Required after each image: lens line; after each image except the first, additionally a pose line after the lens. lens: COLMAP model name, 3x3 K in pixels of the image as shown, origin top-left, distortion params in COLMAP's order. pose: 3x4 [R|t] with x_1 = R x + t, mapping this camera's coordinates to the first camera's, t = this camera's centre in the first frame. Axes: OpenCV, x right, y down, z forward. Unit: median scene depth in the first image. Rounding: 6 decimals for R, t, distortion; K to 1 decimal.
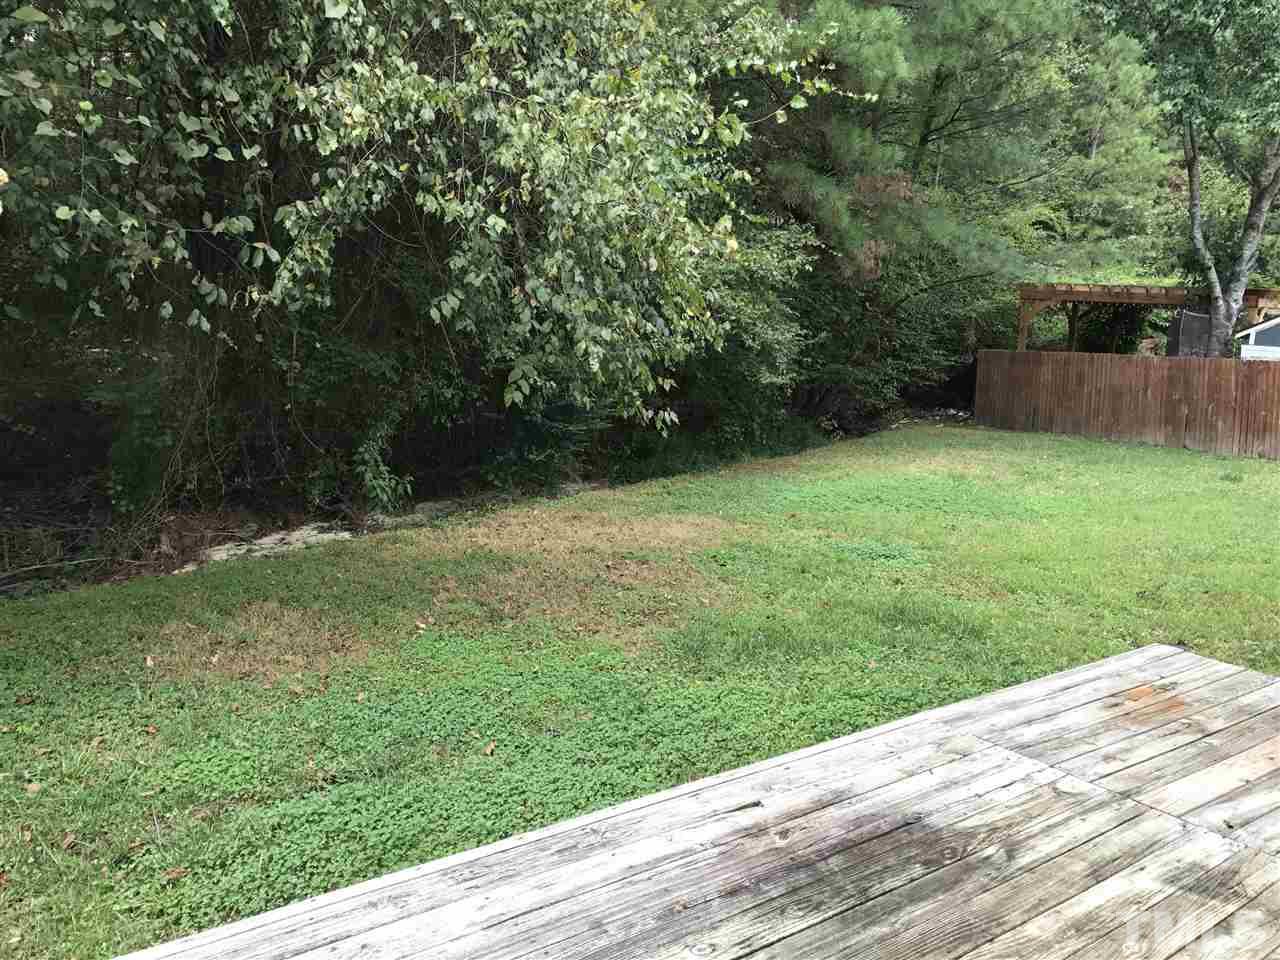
lens RADIAL K [[1039.3, 0, 638.1], [0, 1039.3, 483.1], [0, 0, 1]] dist [0.046199, -0.063032]
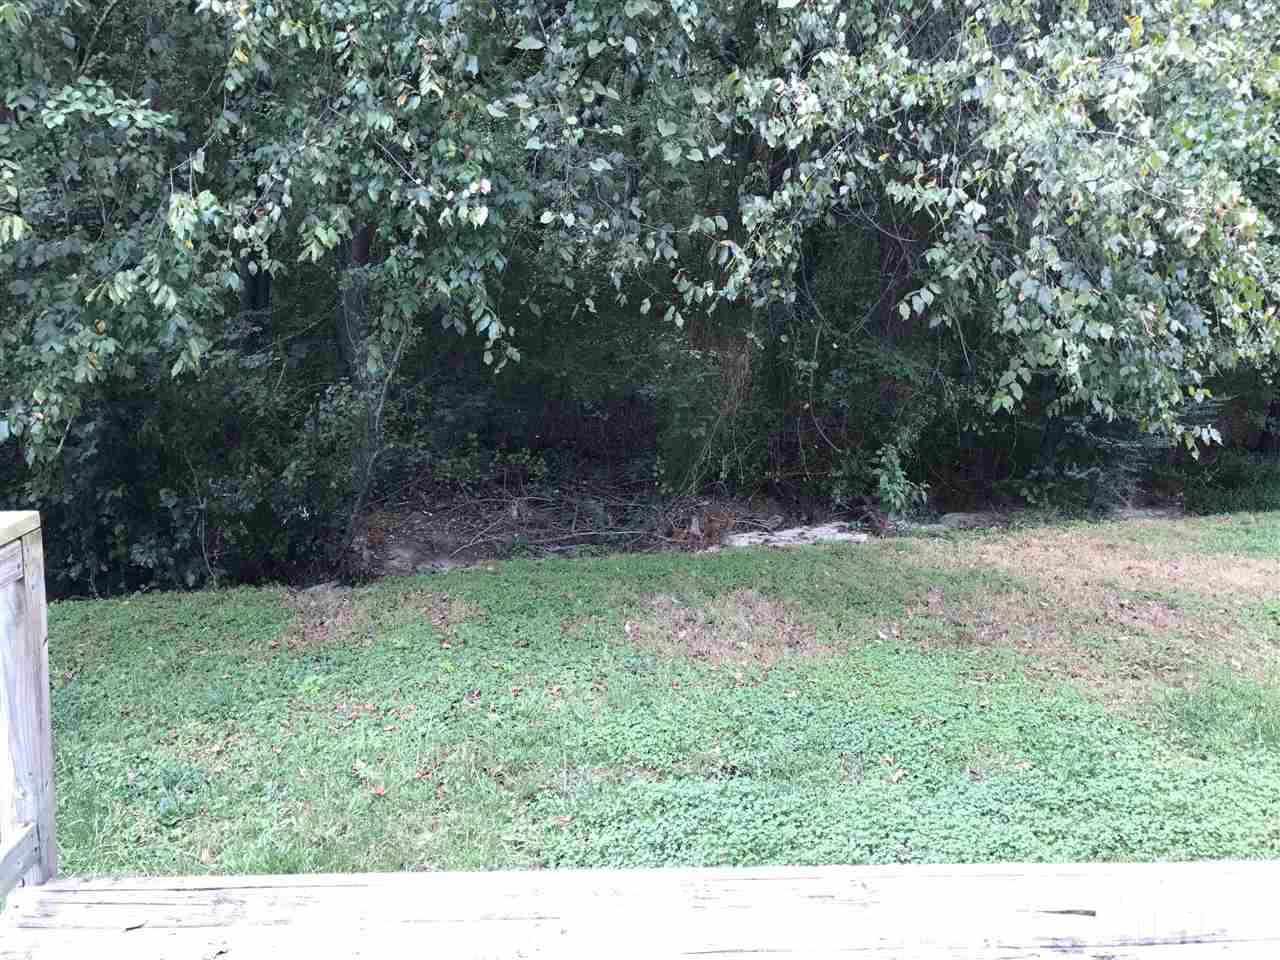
lens RADIAL K [[1042.5, 0, 640.0], [0, 1042.5, 480.0], [0, 0, 1]] dist [0.045222, -0.058469]
pose [[0.857431, 0.081969, -0.508029, 0.100760], [-0.086746, 0.996128, 0.014316, -0.000784], [0.507235, 0.031795, 0.861221, 0.065801]]
